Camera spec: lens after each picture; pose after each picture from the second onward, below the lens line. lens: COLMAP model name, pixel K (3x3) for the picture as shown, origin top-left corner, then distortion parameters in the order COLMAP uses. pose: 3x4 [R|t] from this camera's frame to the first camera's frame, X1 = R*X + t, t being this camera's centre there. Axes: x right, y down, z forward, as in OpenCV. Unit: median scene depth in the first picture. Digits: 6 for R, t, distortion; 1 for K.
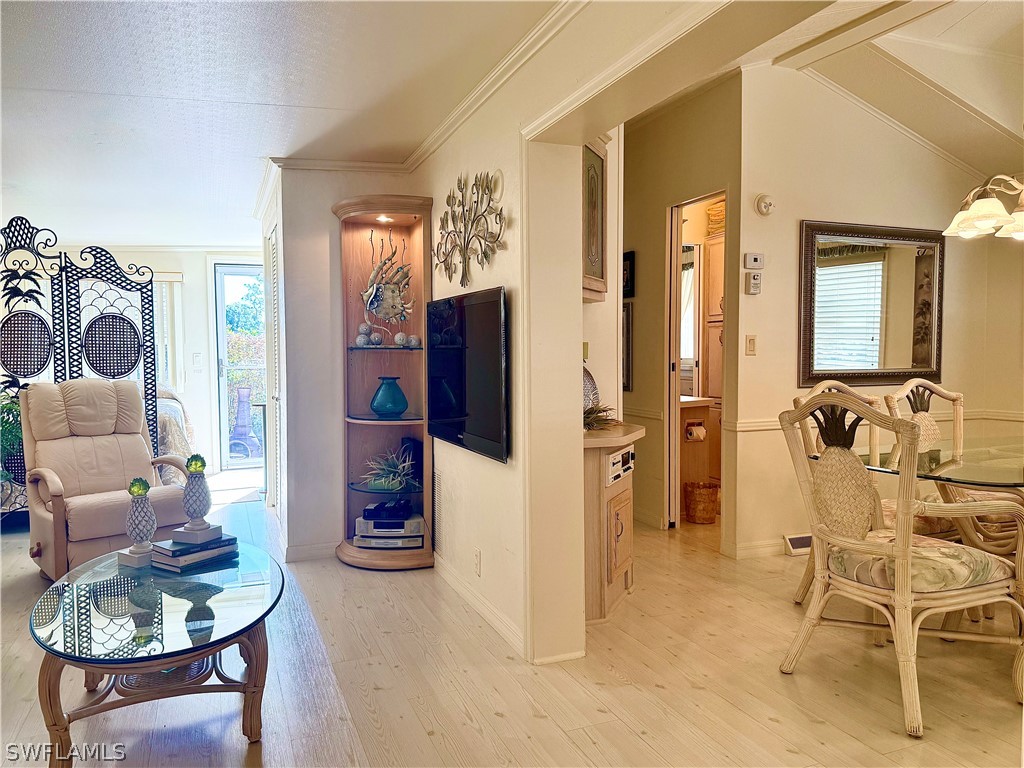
lens RADIAL K [[727.3, 0, 523.8], [0, 727.3, 388.1], [0, 0, 1]] dist [0.054640, -0.073124]
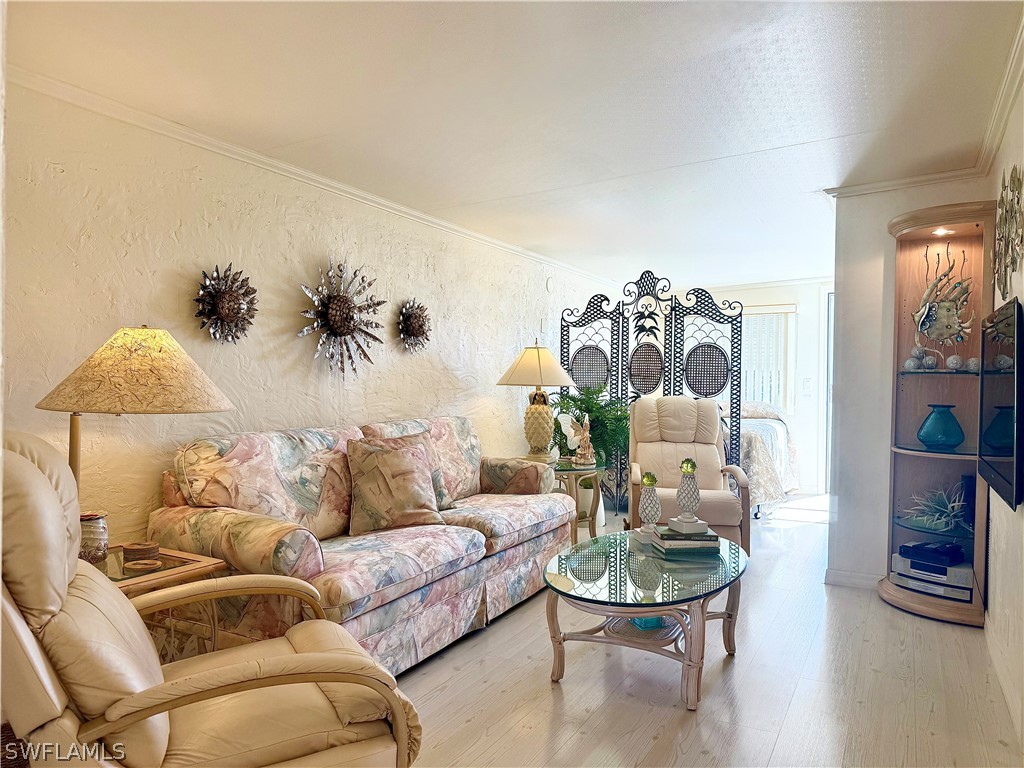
lens RADIAL K [[715.0, 0, 515.0], [0, 715.0, 385.8], [0, 0, 1]] dist [0.086060, -0.121459]
pose [[0.634243, 0.021455, -0.772836, 0.169526], [-0.053174, 0.998458, -0.015920, 0.003816], [0.771303, 0.051192, 0.634406, 0.021619]]
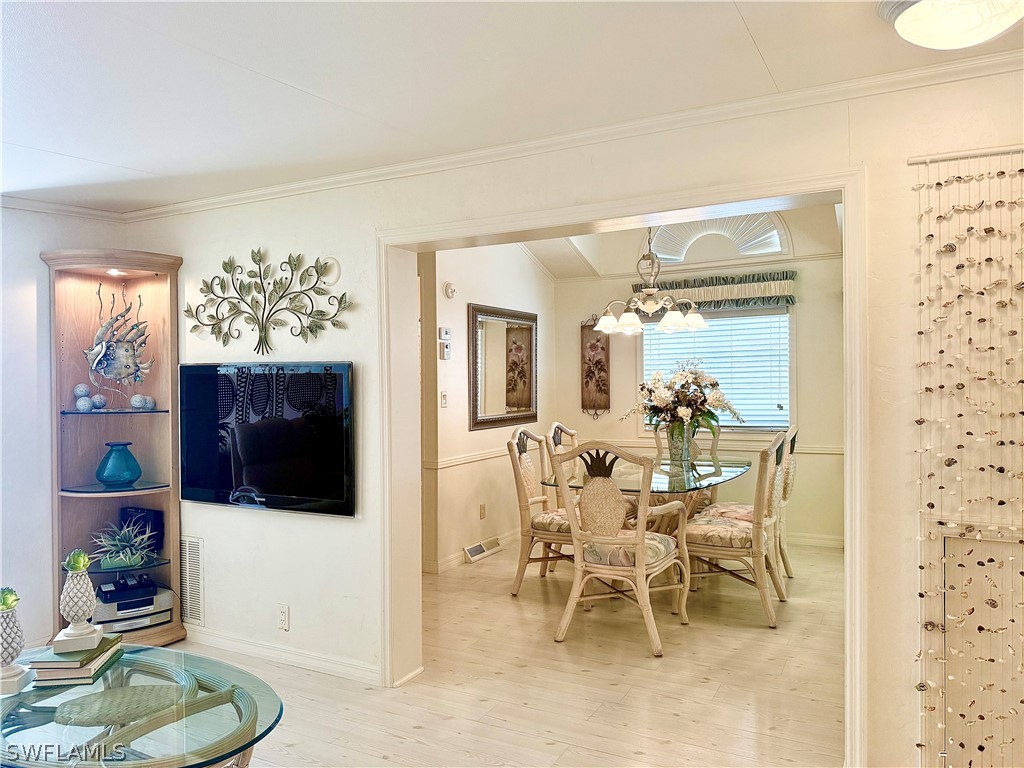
lens RADIAL K [[703.6, 0, 510.1], [0, 703.6, 388.3], [0, 0, 1]] dist [0.138757, -0.219975]
pose [[0.771522, -0.010500, 0.636116, -0.370818], [0.035826, 0.998994, -0.026962, -0.040573], [-0.635193, 0.043591, 0.771122, -0.011776]]
